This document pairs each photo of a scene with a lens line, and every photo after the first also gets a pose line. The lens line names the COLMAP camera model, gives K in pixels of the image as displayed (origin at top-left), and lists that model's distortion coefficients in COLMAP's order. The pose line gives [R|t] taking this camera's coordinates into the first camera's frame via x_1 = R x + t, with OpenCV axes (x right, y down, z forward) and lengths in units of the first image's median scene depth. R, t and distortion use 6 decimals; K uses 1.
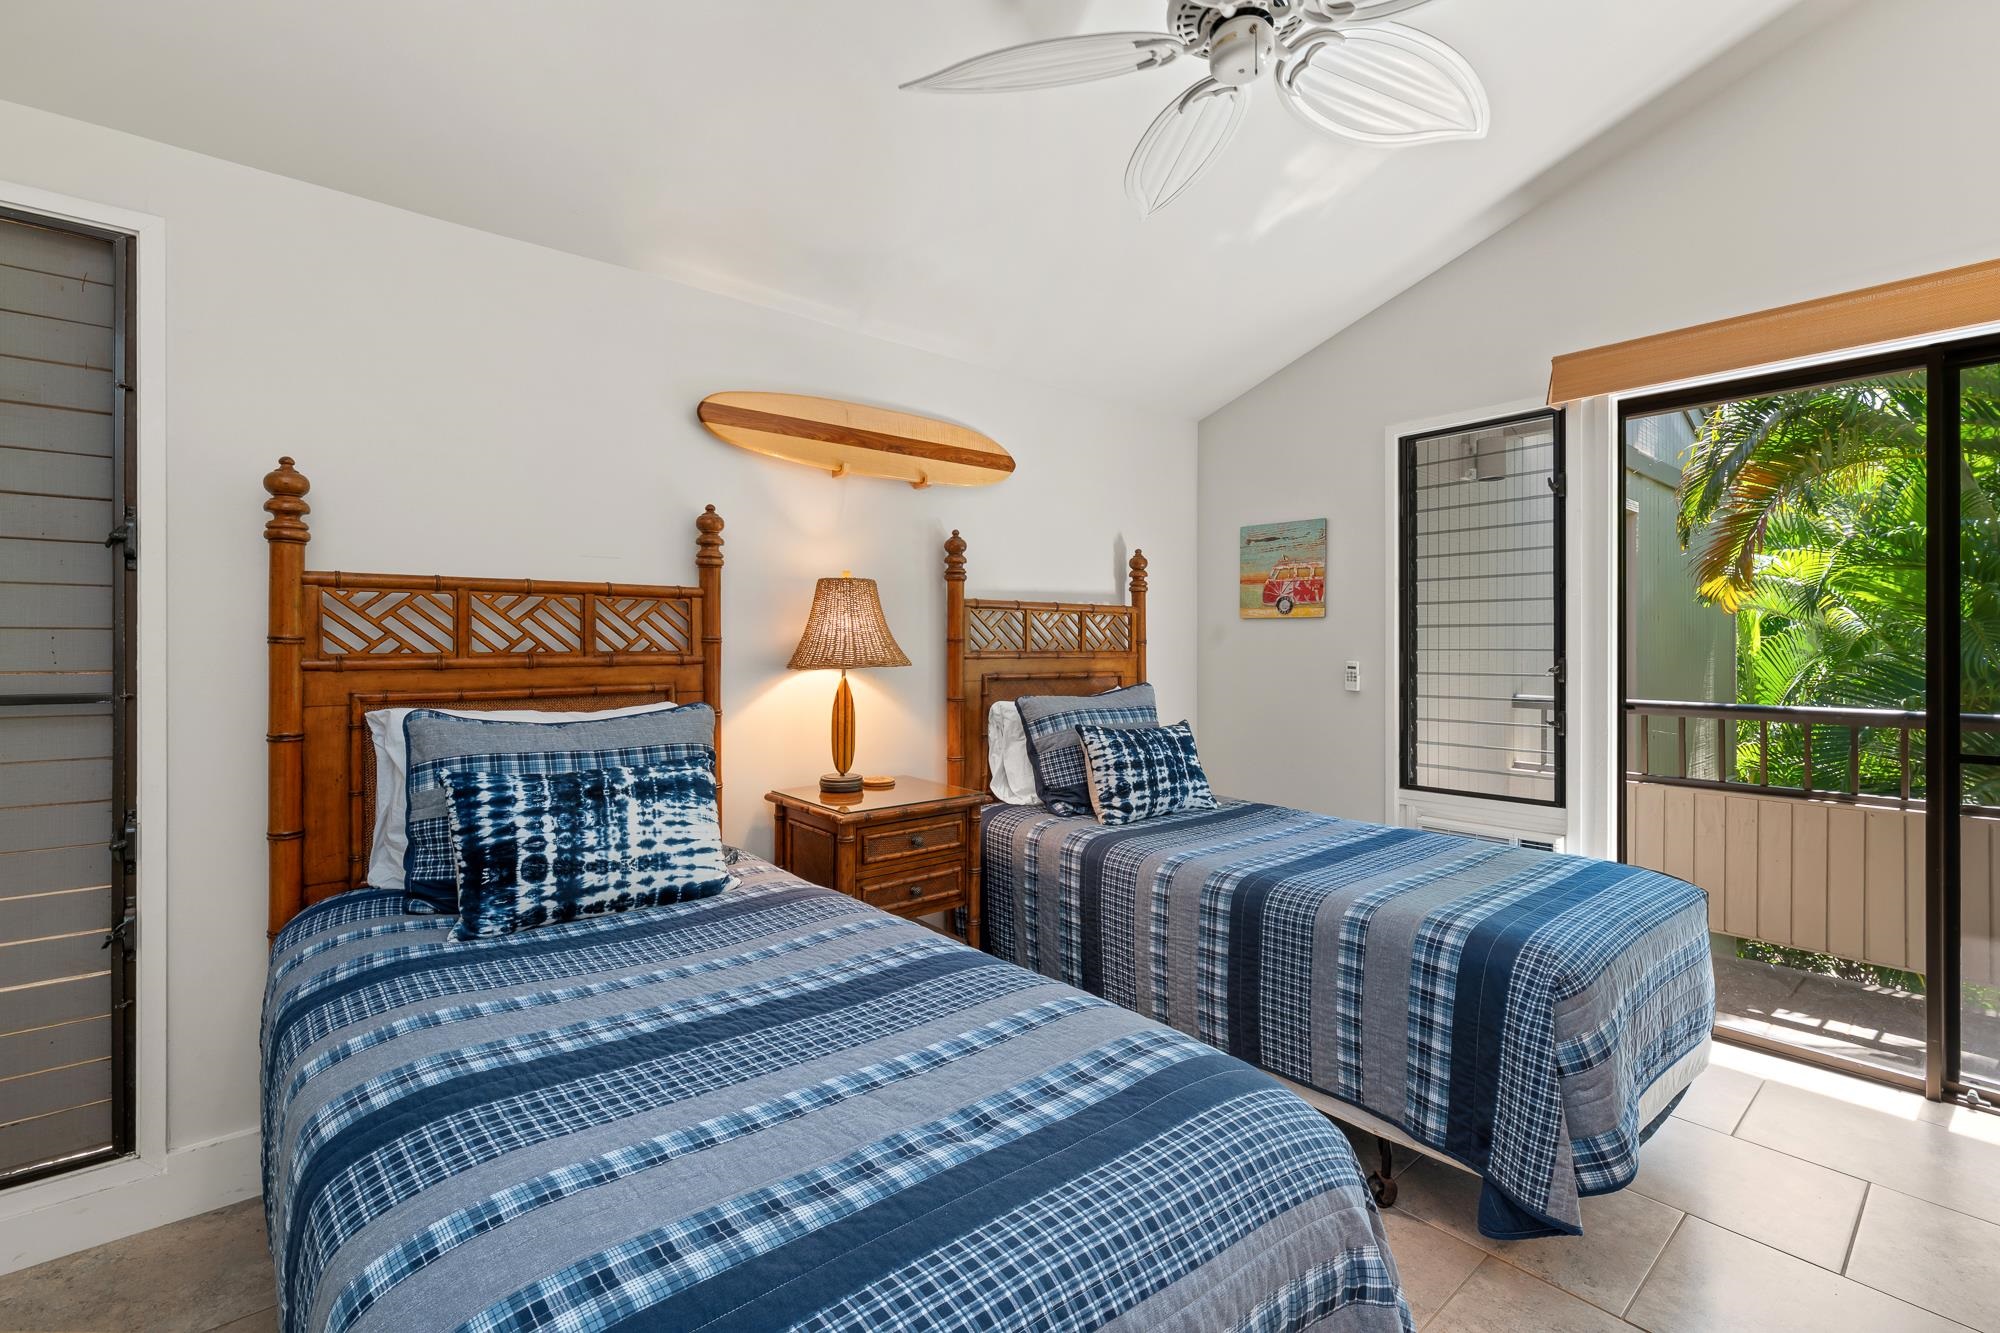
lens RADIAL K [[874.2, 0, 994.1], [0, 874.2, 656.2], [0, 0, 1]] dist [-0.007969, 0.000644]
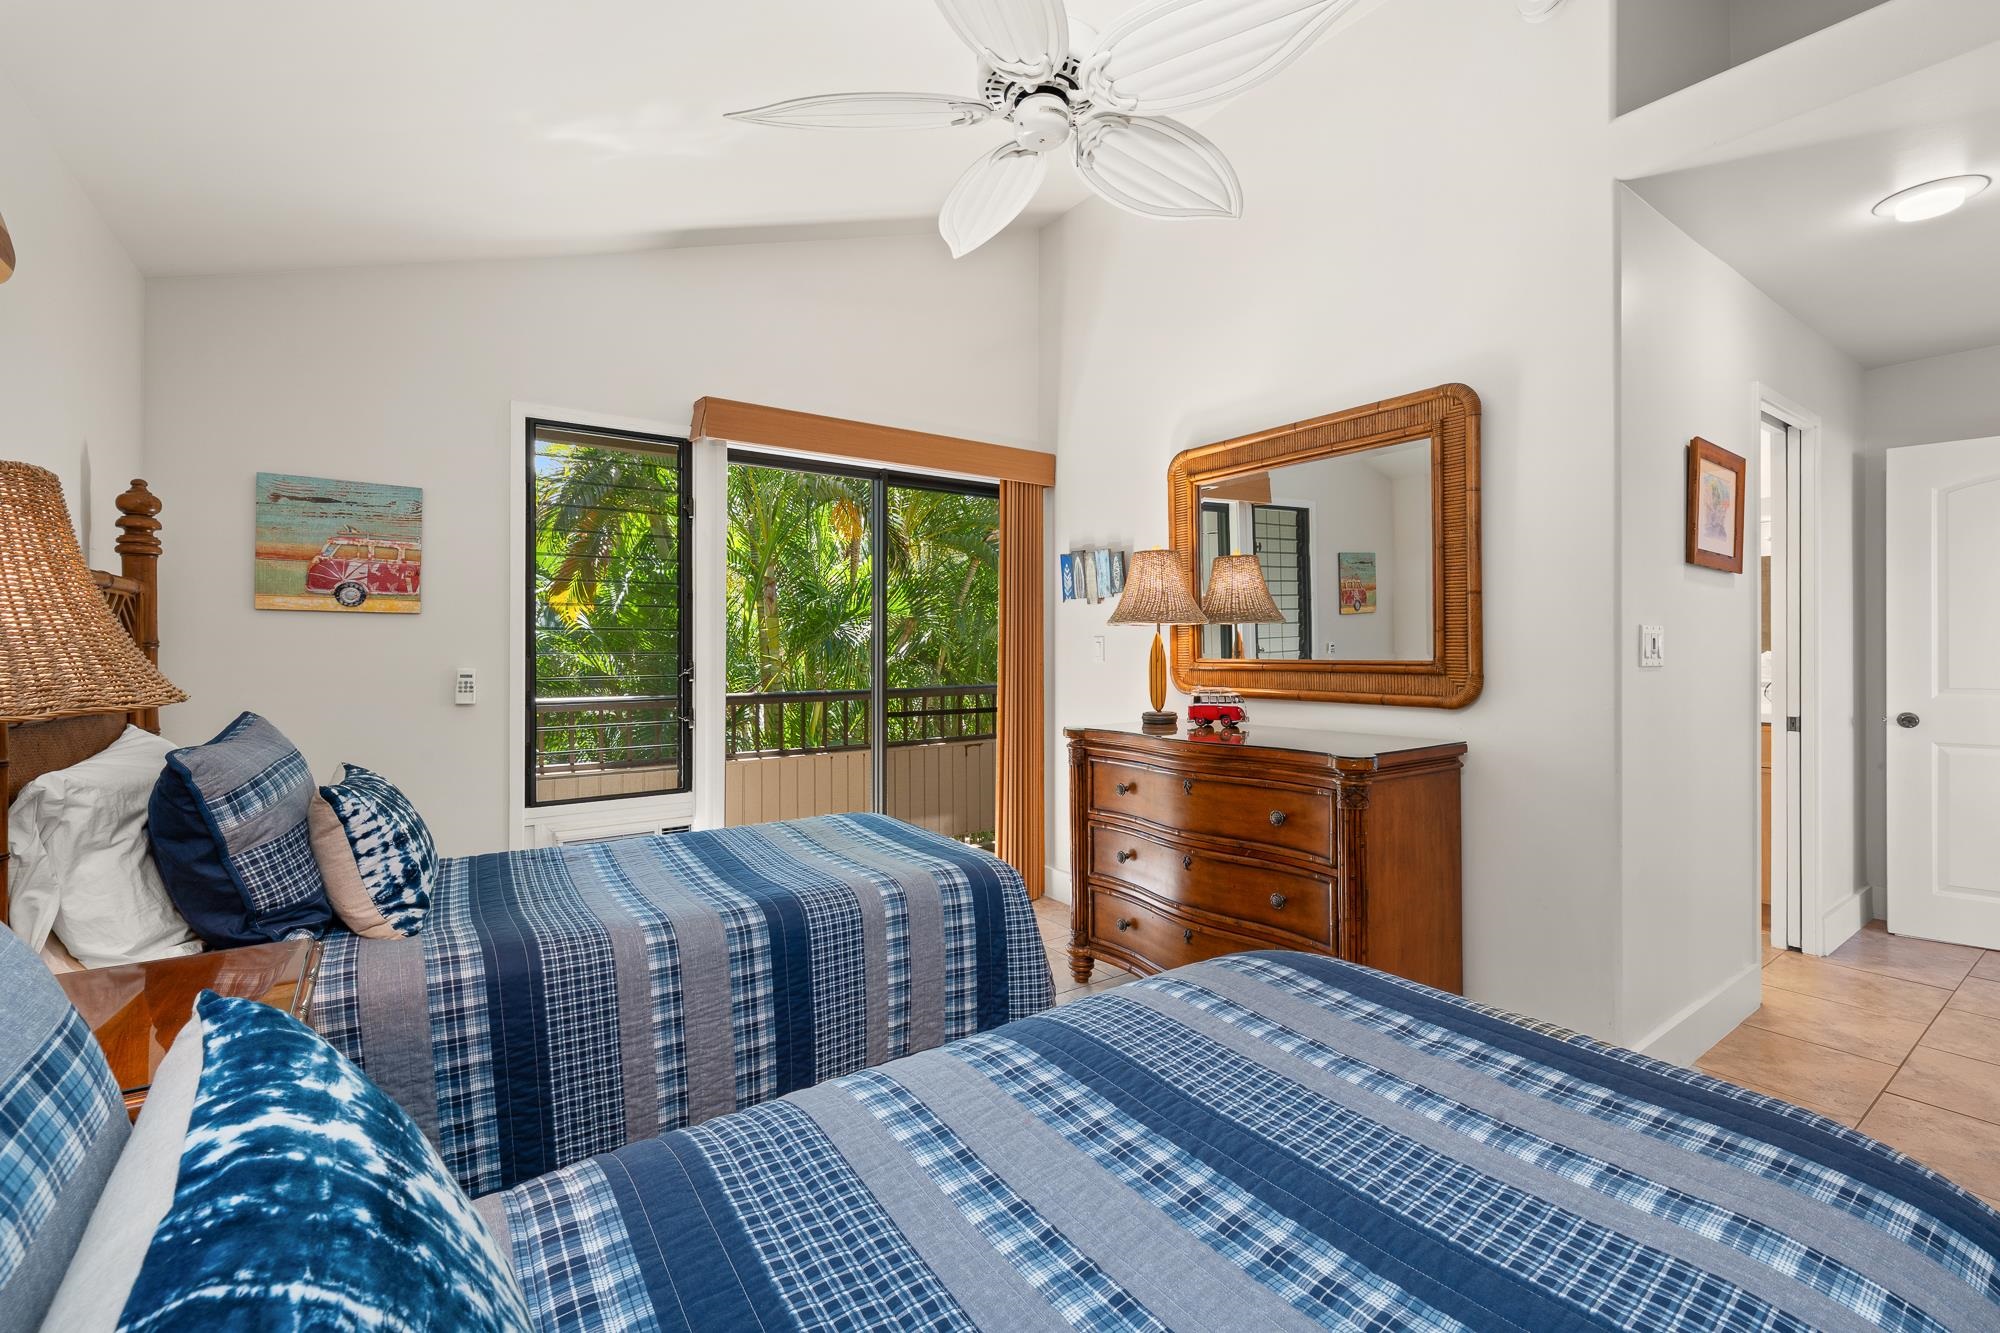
lens RADIAL K [[869.8, 0, 997.5], [0, 869.8, 652.9], [0, 0, 1]] dist [-0.019848, -0.000372]
pose [[0.060520, -0.005849, 0.998150, -0.438050], [0.010753, 0.999929, 0.005207, -0.008747], [-0.998109, 0.010418, 0.060578, 0.508242]]
